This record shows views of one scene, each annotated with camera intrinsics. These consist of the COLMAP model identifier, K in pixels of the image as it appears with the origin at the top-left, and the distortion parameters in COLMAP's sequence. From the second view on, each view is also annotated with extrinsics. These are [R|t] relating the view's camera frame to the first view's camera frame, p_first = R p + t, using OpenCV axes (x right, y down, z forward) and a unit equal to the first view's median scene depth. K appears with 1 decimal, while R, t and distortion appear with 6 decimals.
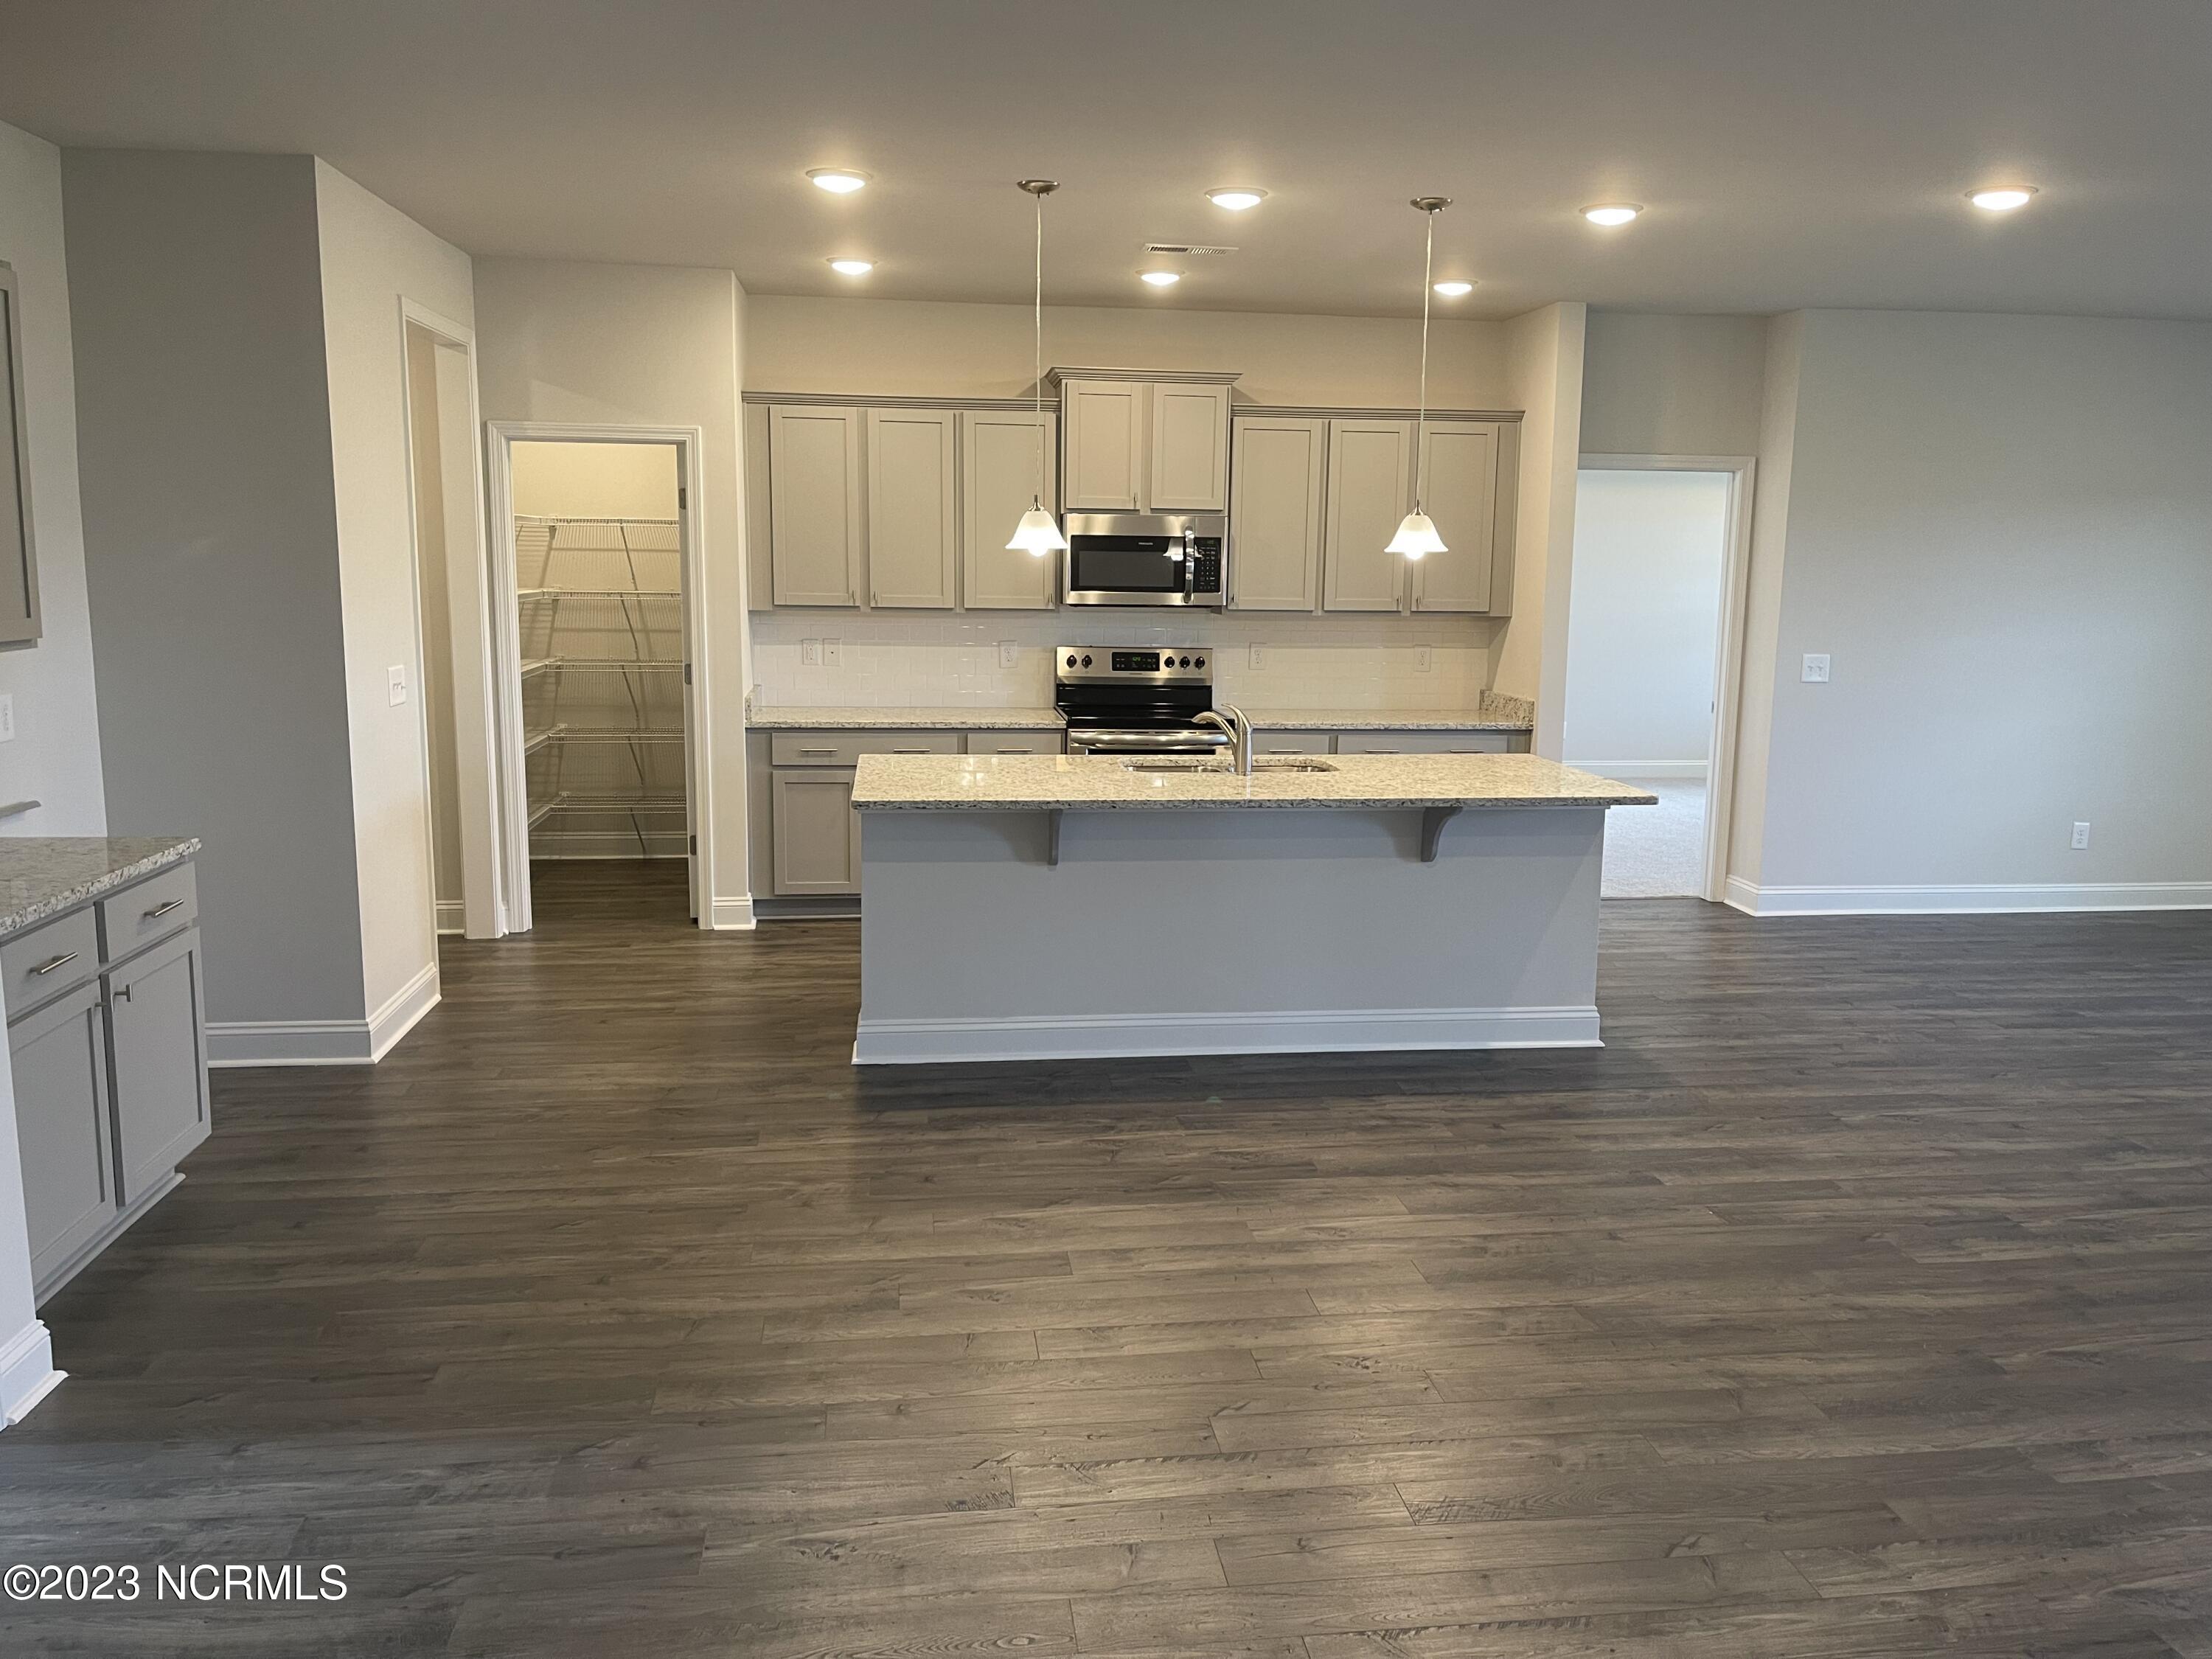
lens RADIAL K [[1761.0, 0, 1106.0], [0, 1761.0, 829.5], [0, 0, 1]] dist [0.125158, -0.175991]
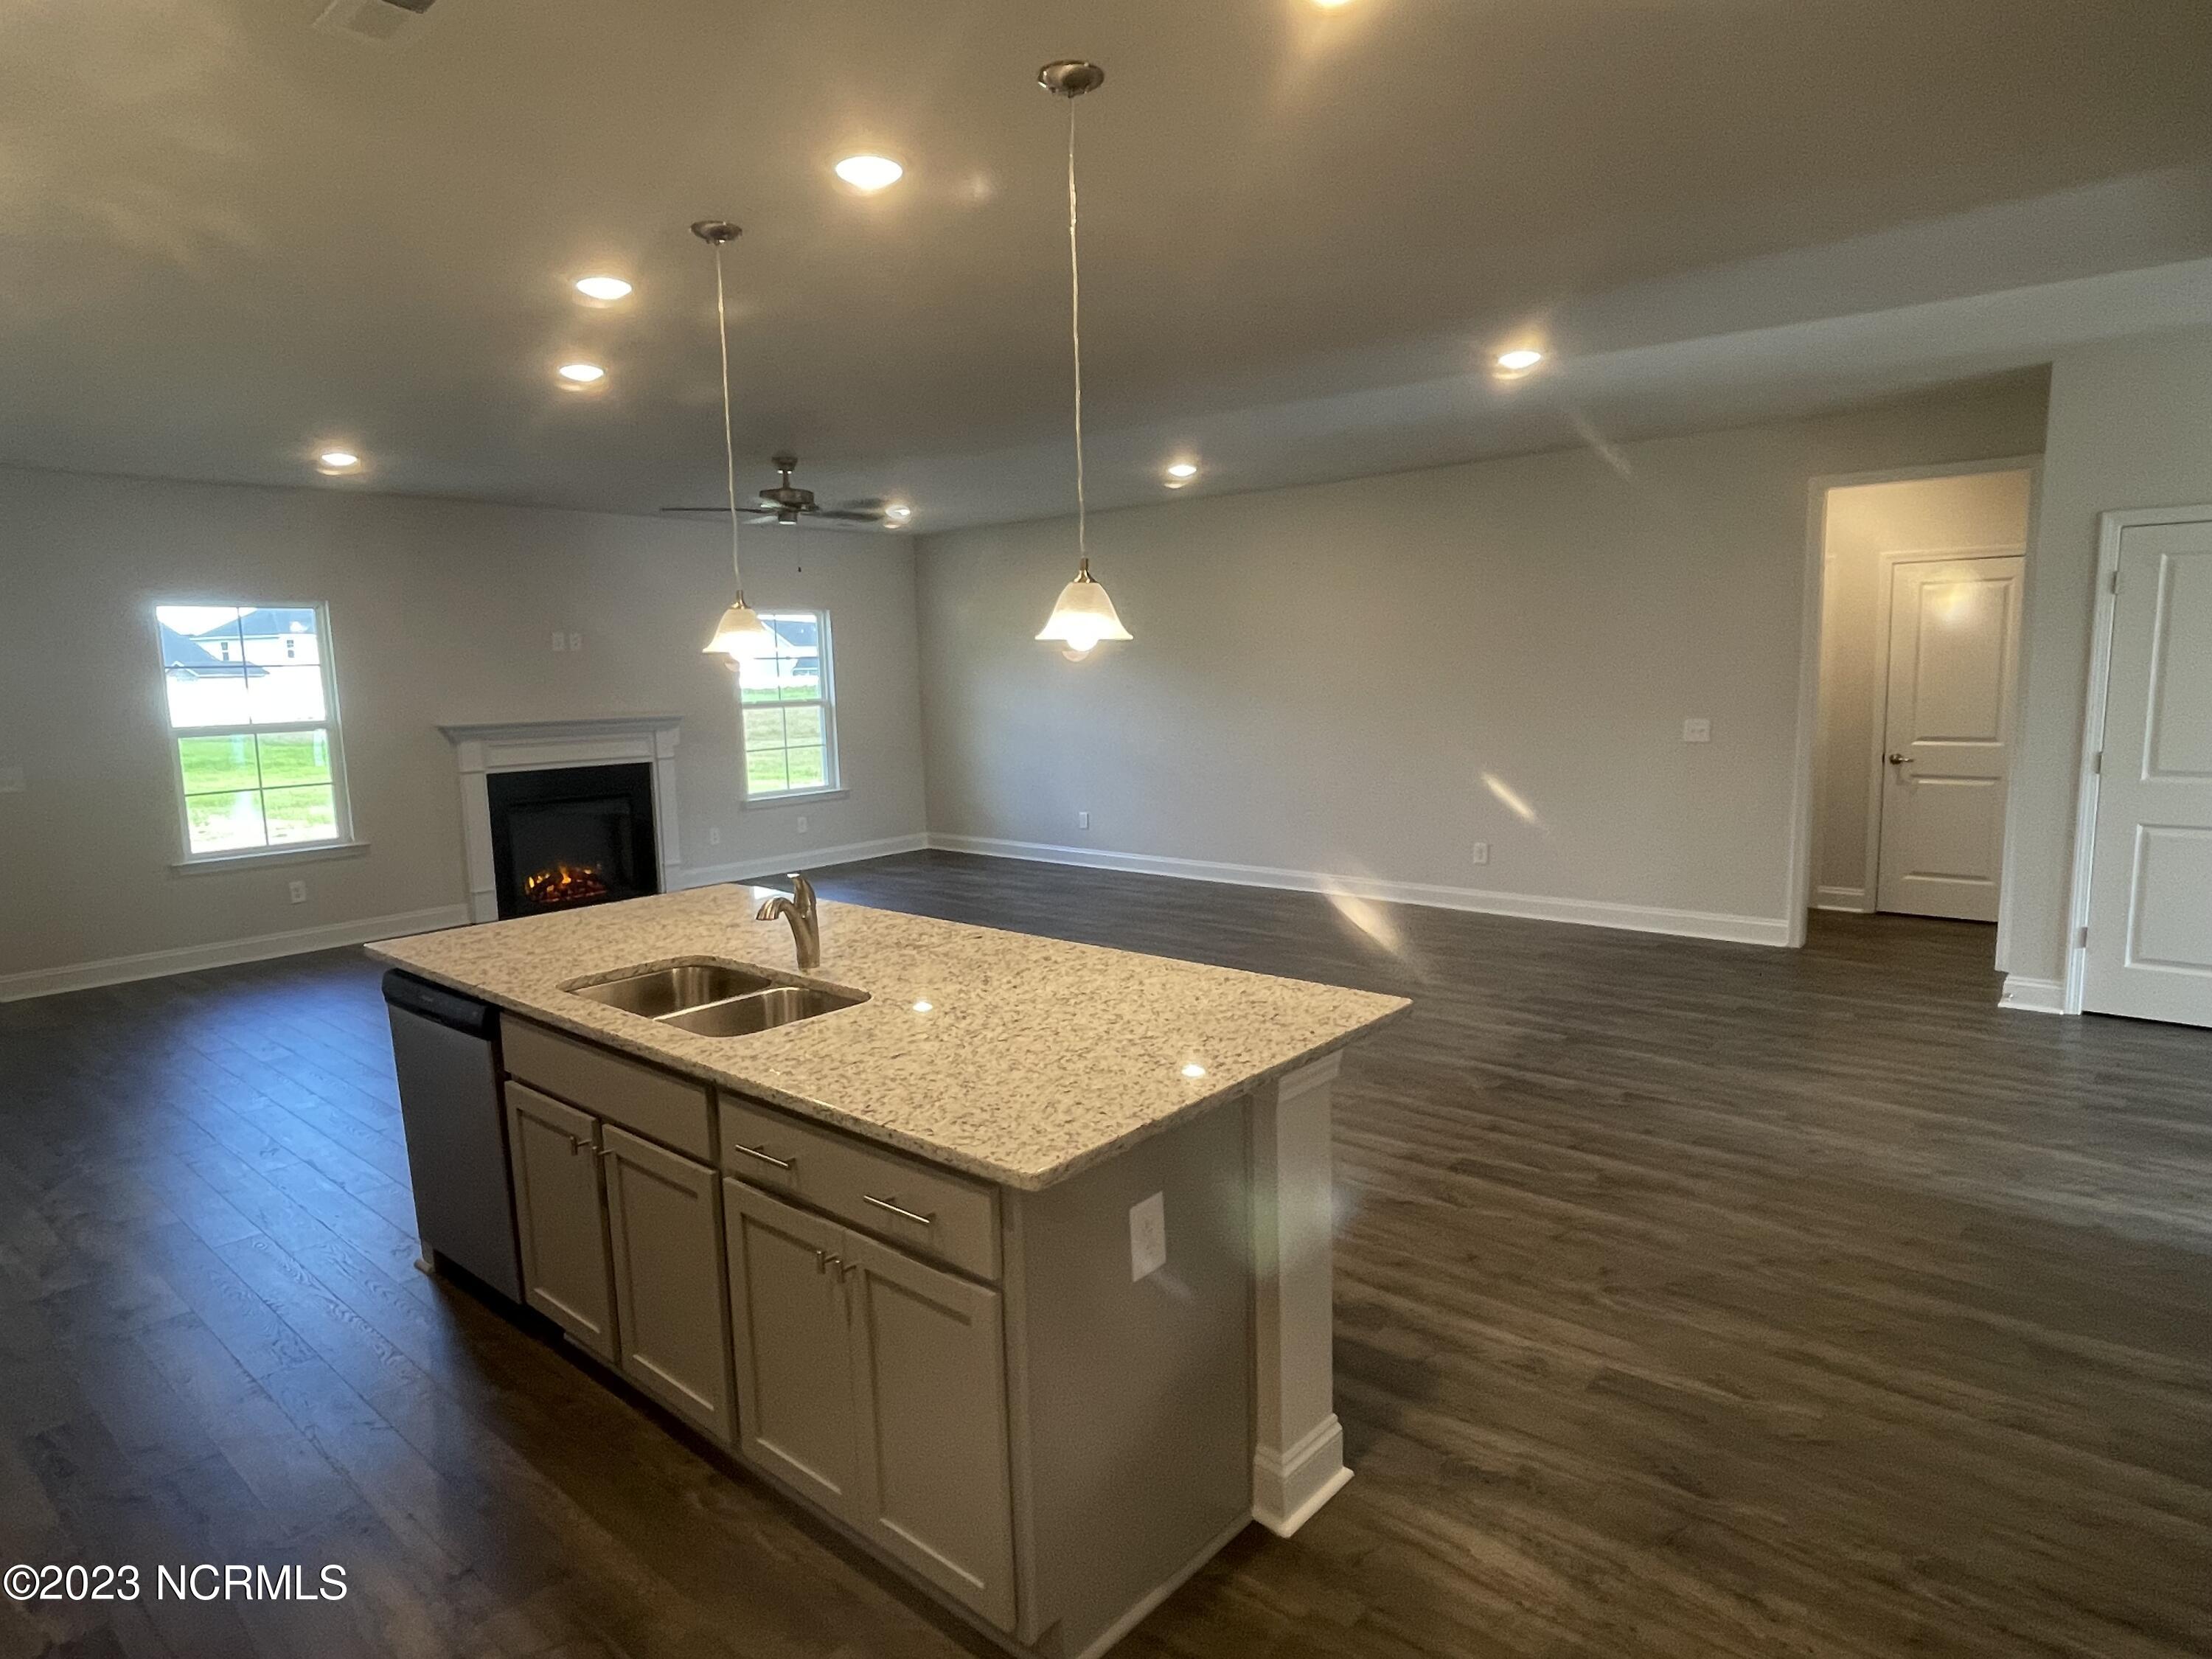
lens RADIAL K [[1269.3, 0, 1106.0], [0, 1269.3, 829.5], [0, 0, 1]] dist [-0.059799, 0.032872]
pose [[-0.679216, -0.095565, 0.727690, -0.360157], [0.137443, 0.957384, 0.254017, -0.193738], [-0.720954, 0.272548, -0.637136, 1.214415]]
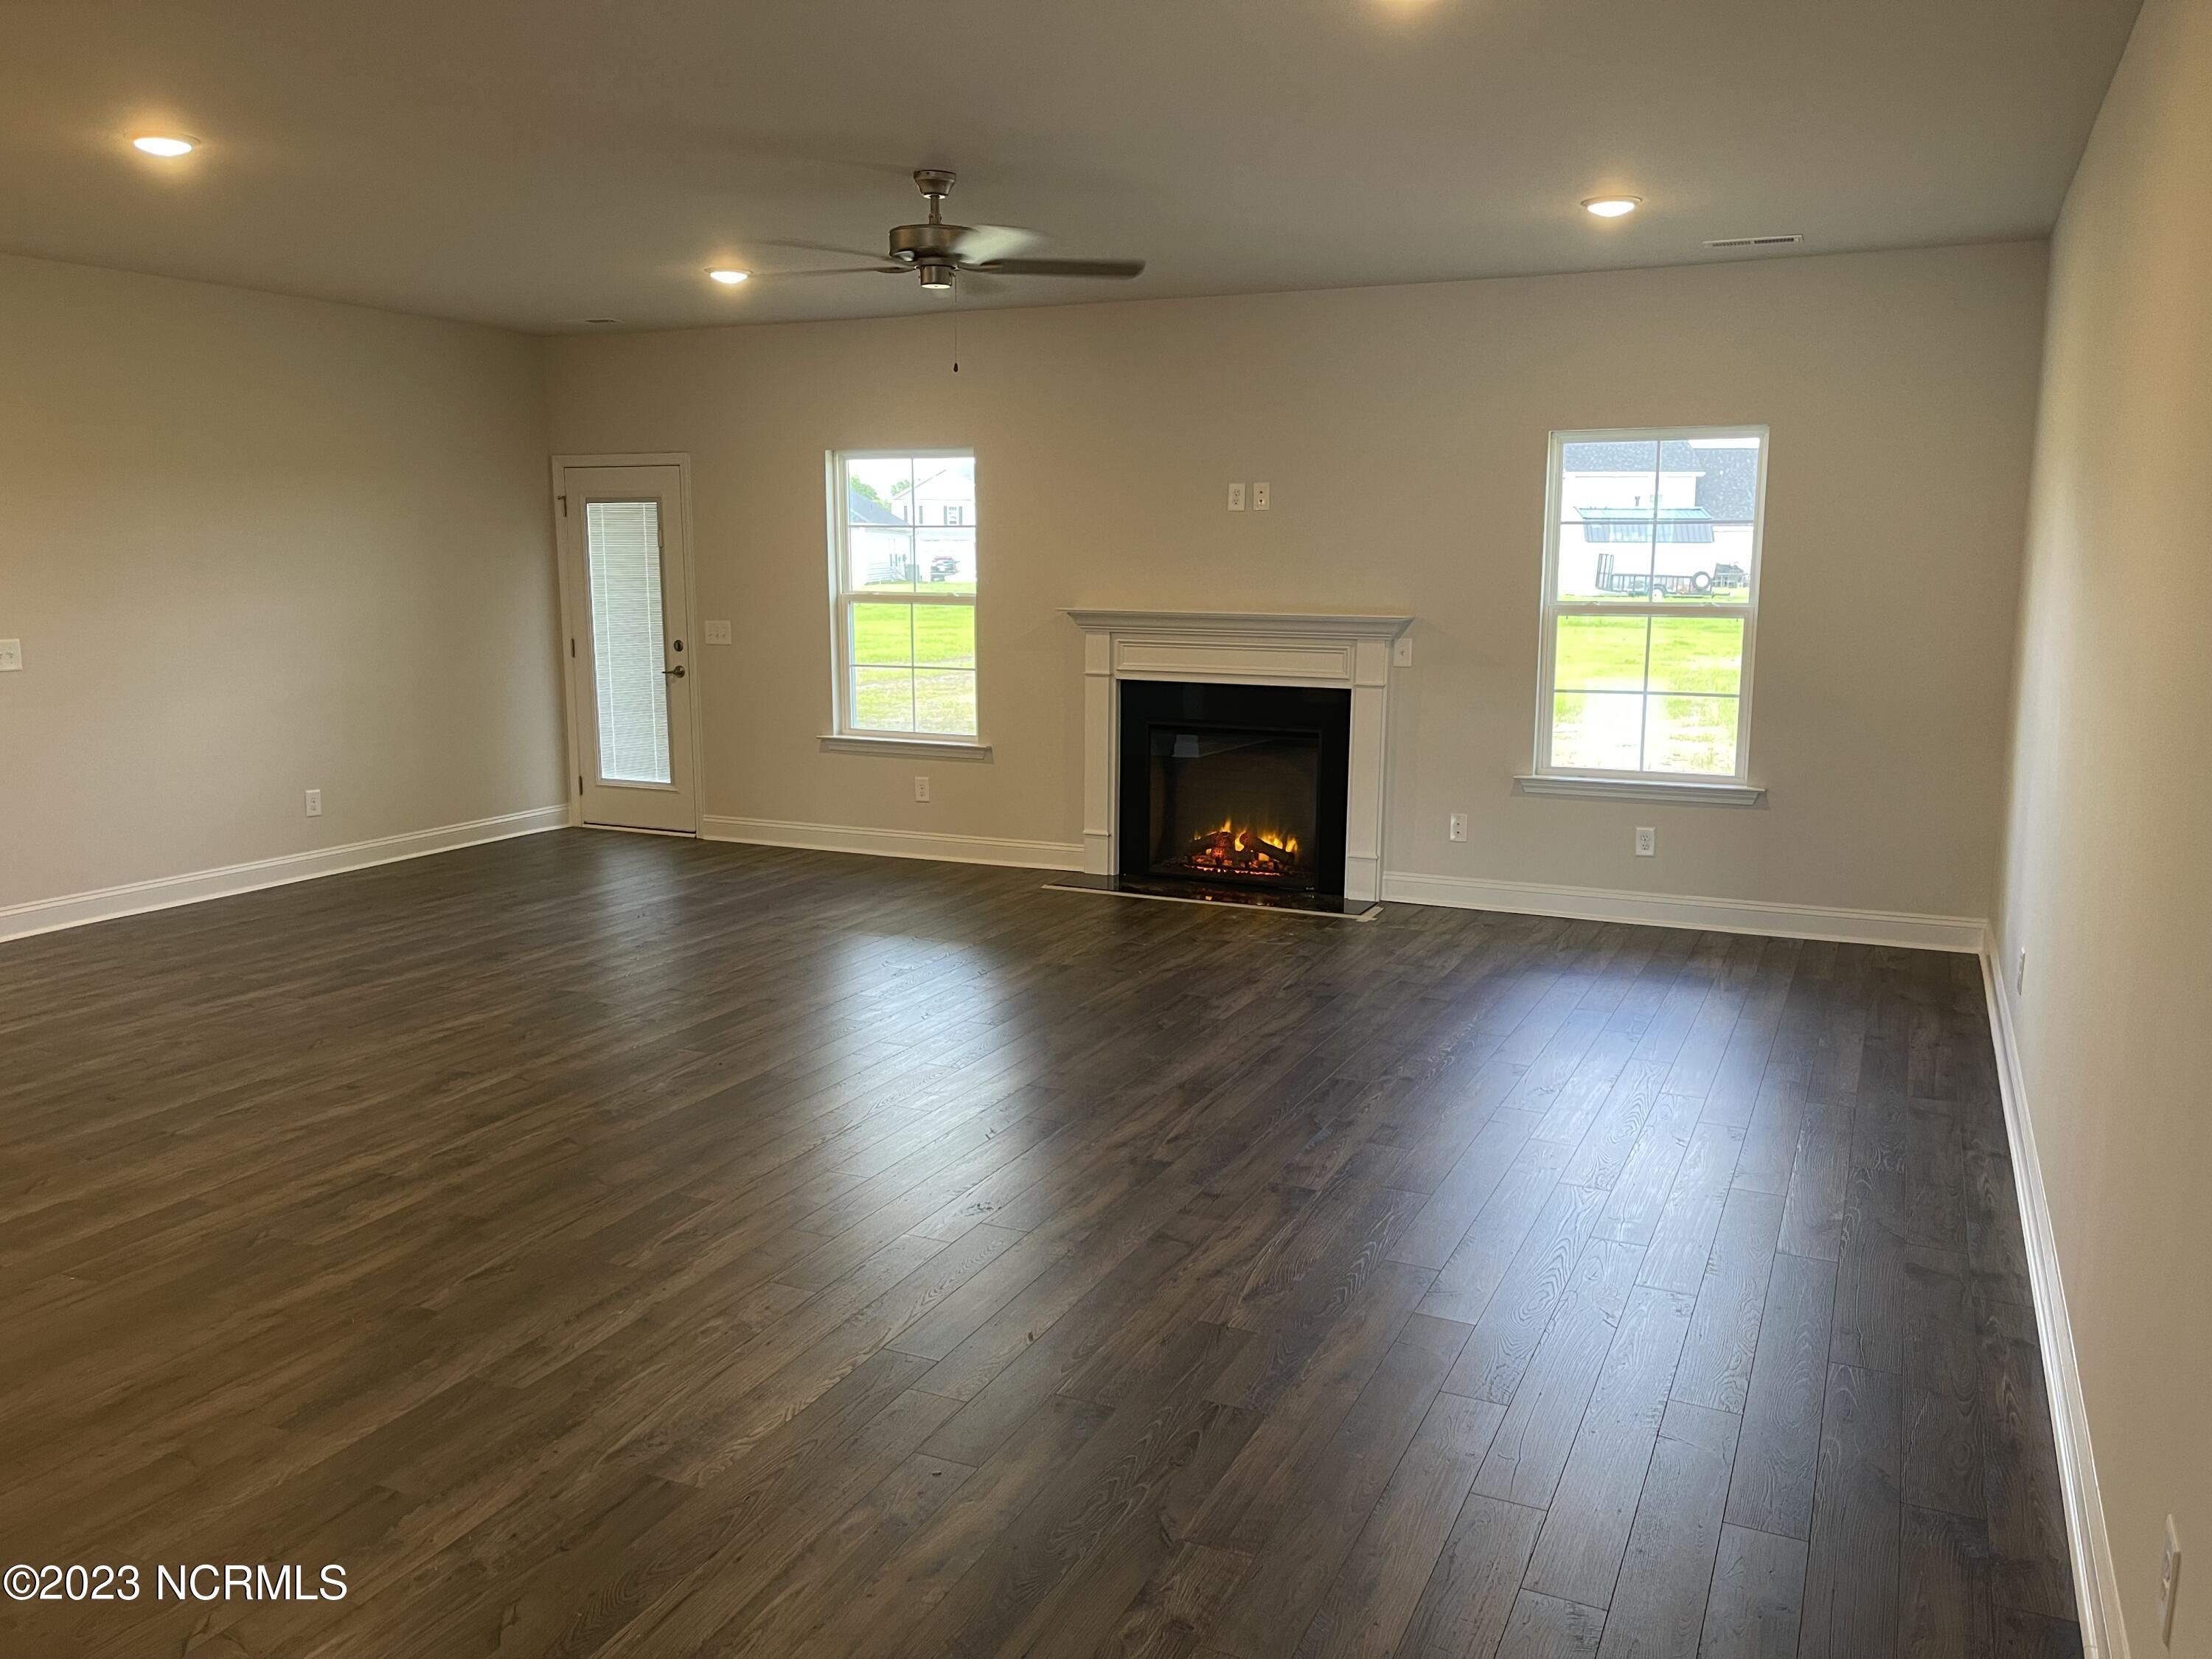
lens RADIAL K [[1761.0, 0, 1106.0], [0, 1761.0, 829.5], [0, 0, 1]] dist [0.125158, -0.175991]
pose [[0.510105, -0.141971, 0.848314, -0.116956], [0.147428, 0.986119, 0.076383, 0.008943], [-0.847383, 0.086102, 0.523955, 0.111545]]
